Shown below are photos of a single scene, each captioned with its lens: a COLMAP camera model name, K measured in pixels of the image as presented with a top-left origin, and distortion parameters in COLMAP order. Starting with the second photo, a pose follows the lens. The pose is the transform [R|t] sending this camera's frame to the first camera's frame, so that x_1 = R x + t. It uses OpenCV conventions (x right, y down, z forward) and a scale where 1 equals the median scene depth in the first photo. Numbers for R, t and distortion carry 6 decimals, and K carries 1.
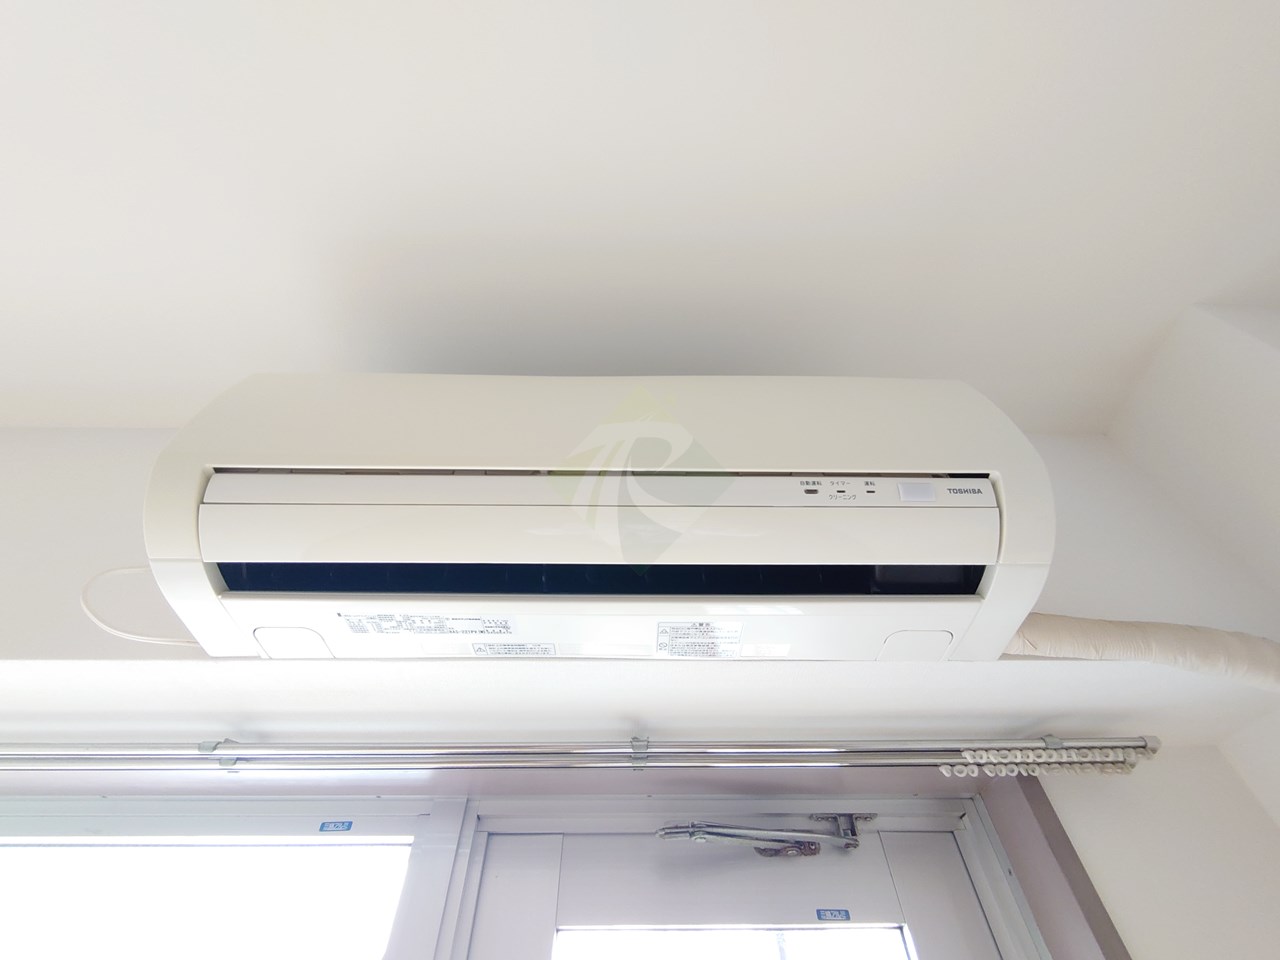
lens RADIAL K [[550.4, 0, 642.5], [0, 550.4, 481.6], [0, 0, 1]] dist [-0.001693, -0.000285]
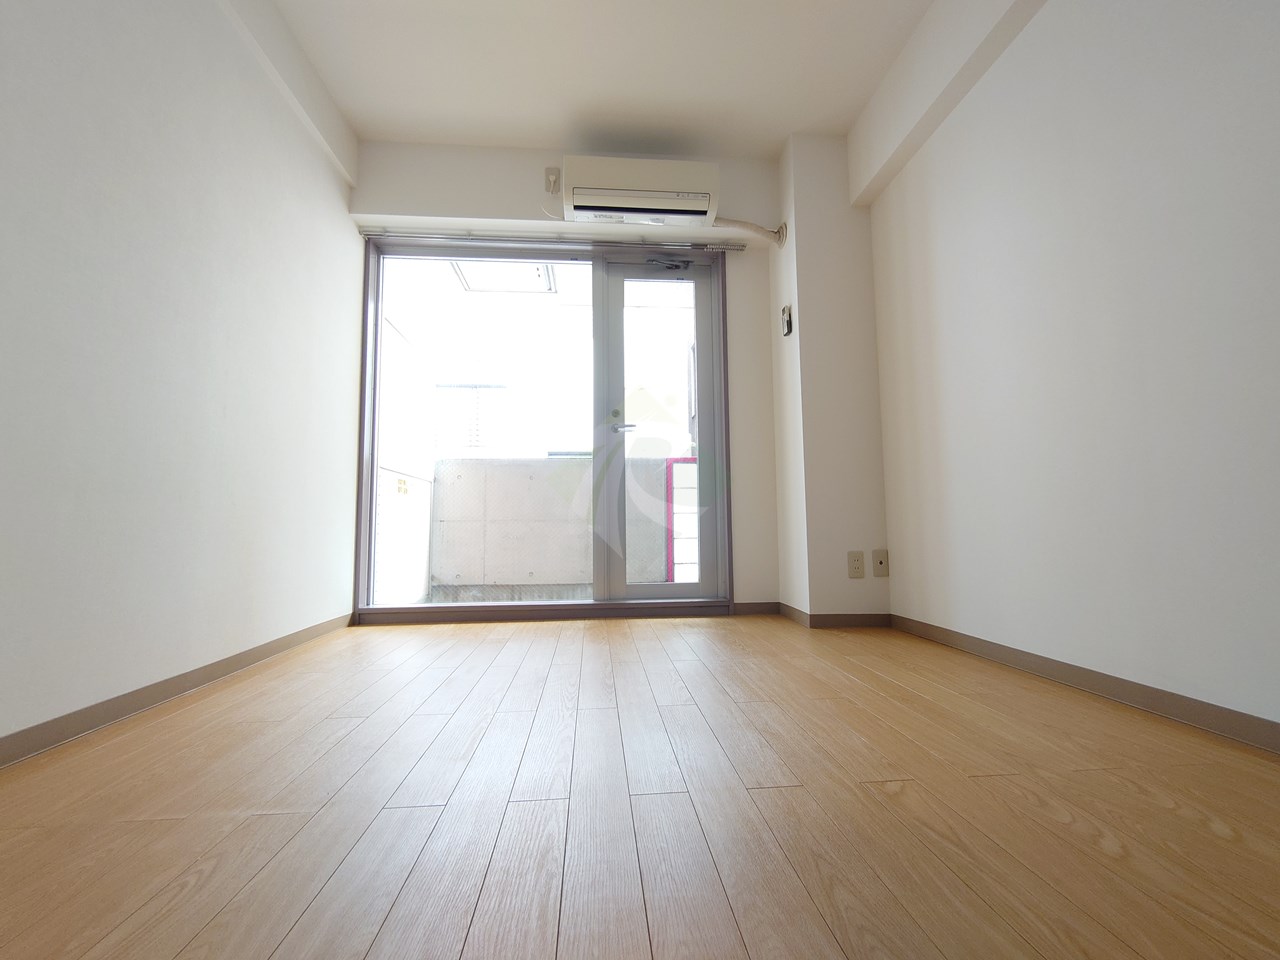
lens RADIAL K [[550.4, 0, 639.5], [0, 550.4, 481.7], [0, 0, 1]] dist [-0.001693, -0.000285]
pose [[0.997652, 0.002345, 0.068453, -0.359998], [-0.049733, 0.711977, 0.700439, -1.382252], [-0.047095, -0.702199, 0.710422, -3.848833]]
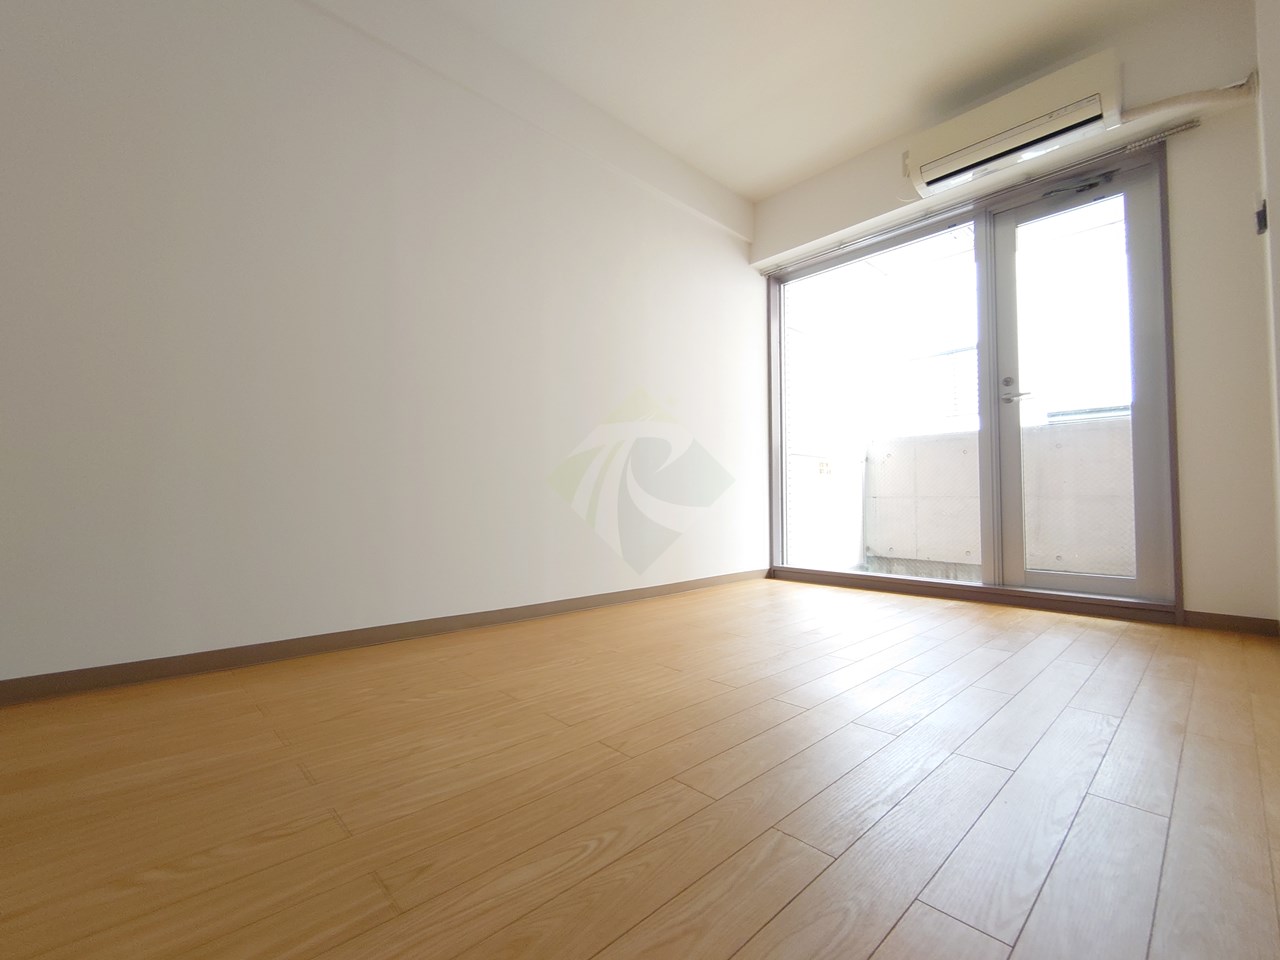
lens RADIAL K [[550.4, 0, 640.7], [0, 550.4, 478.4], [0, 0, 1]] dist [-0.001693, -0.000285]
pose [[0.672169, -0.022905, -0.740043, 1.031180], [0.557948, 0.672713, 0.485954, -1.641784], [0.486706, -0.739549, 0.464956, -3.998768]]
